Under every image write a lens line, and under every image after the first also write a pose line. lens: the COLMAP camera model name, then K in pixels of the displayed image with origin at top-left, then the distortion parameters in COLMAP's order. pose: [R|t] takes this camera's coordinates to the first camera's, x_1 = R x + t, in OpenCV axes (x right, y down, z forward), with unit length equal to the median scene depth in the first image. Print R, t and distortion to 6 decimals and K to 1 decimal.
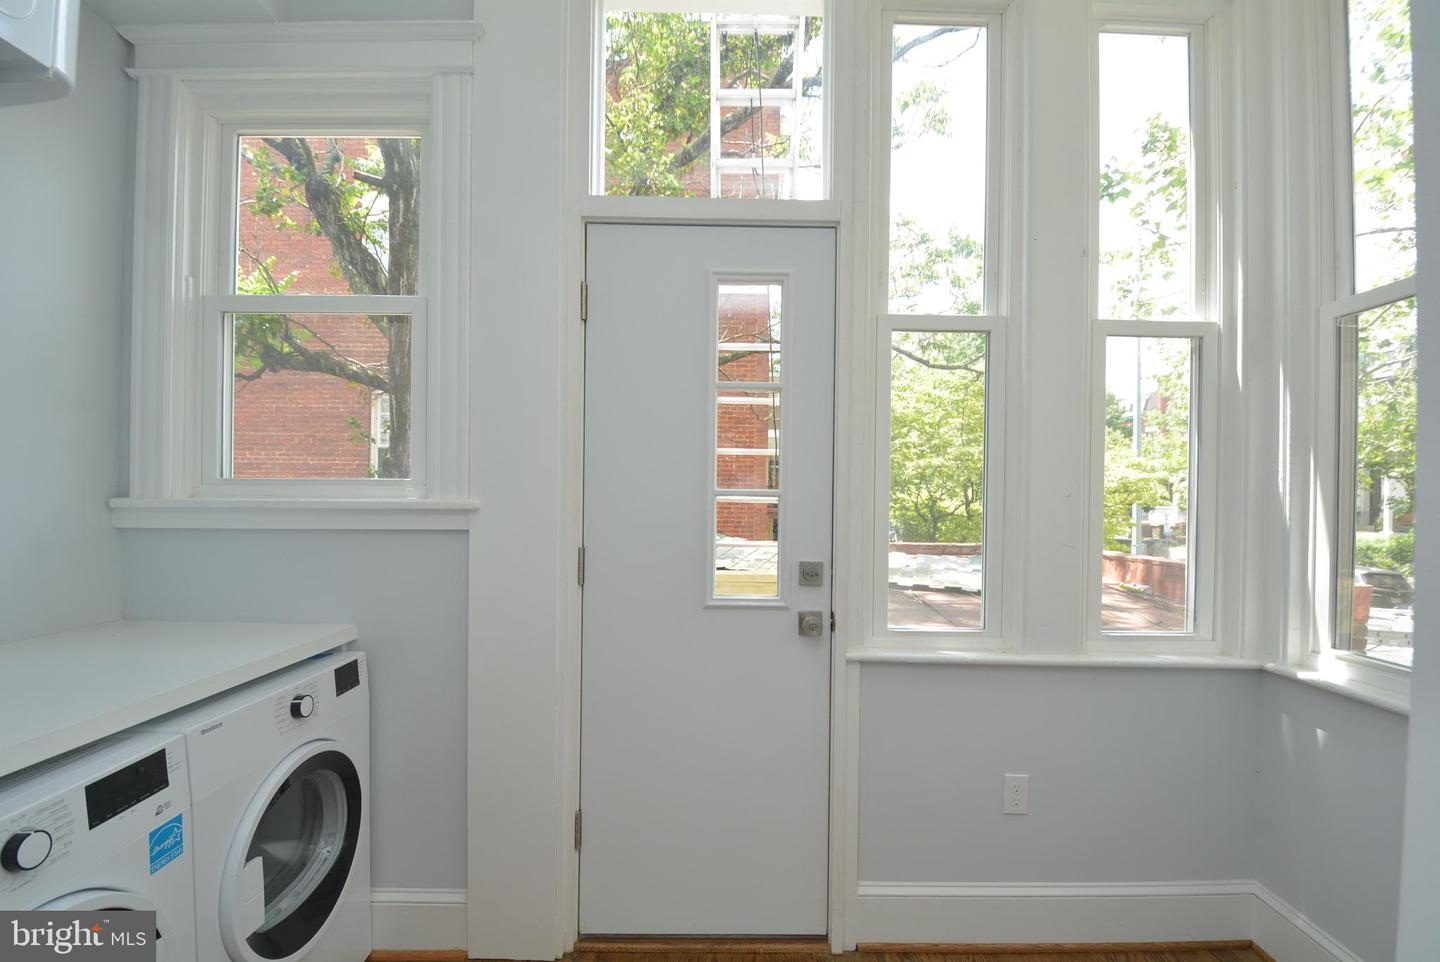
lens RADIAL K [[635.4, 0, 749.2], [0, 635.4, 494.9], [0, 0, 1]] dist [-0.007295, -0.007361]
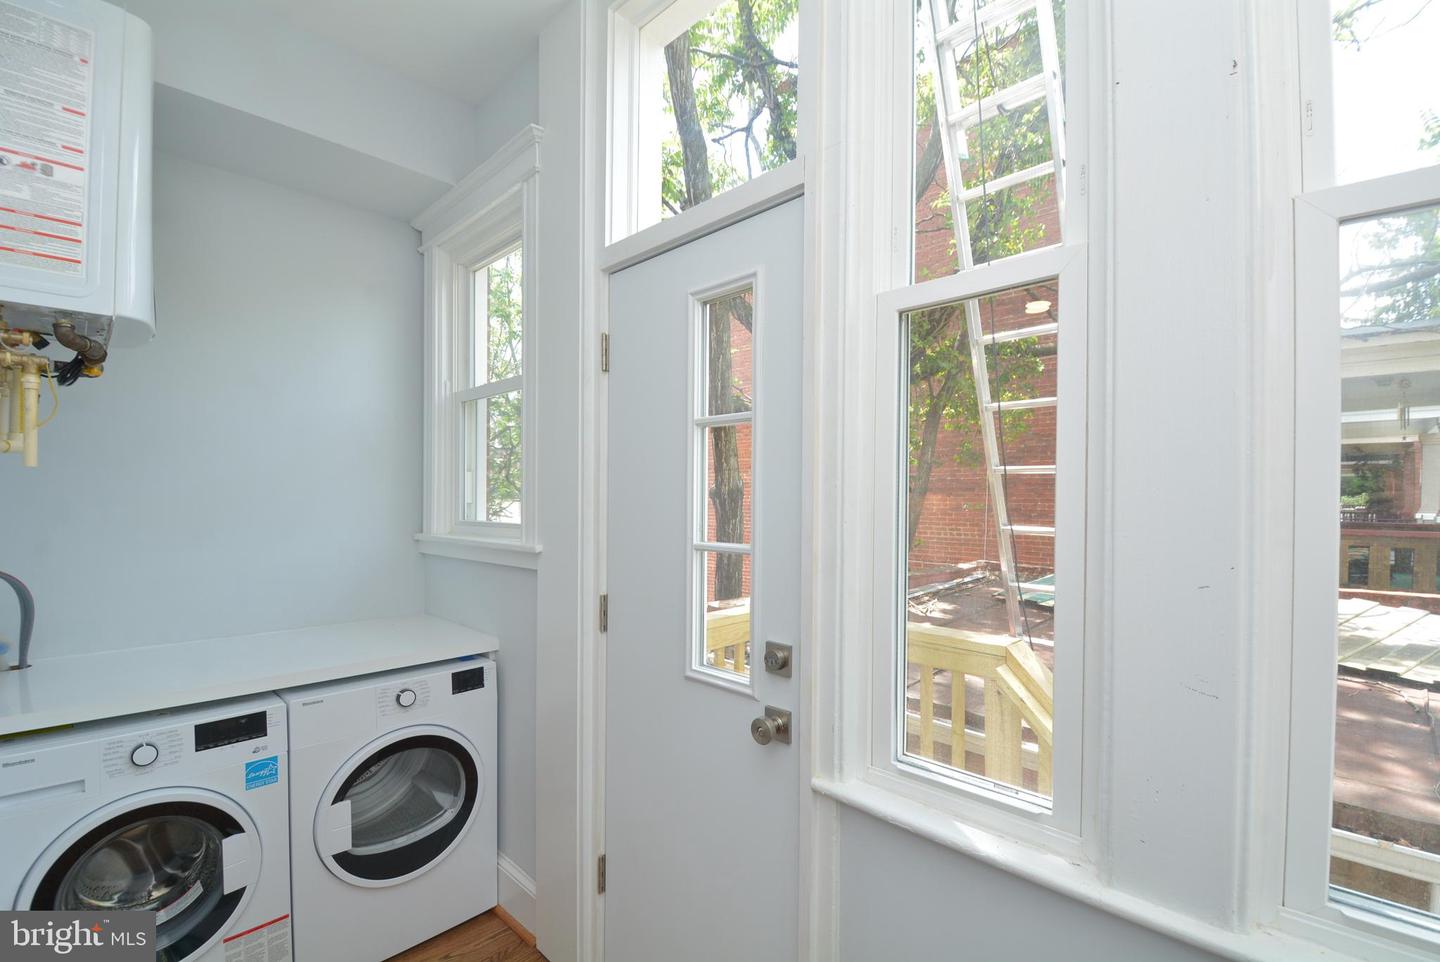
lens RADIAL K [[635.4, 0, 716.7], [0, 635.4, 491.7], [0, 0, 1]] dist [-0.007295, -0.007361]
pose [[0.704757, -0.015783, -0.709273, 0.738256], [0.005592, 0.999845, -0.016692, -0.080368], [0.709427, 0.007797, 0.704736, 0.522001]]
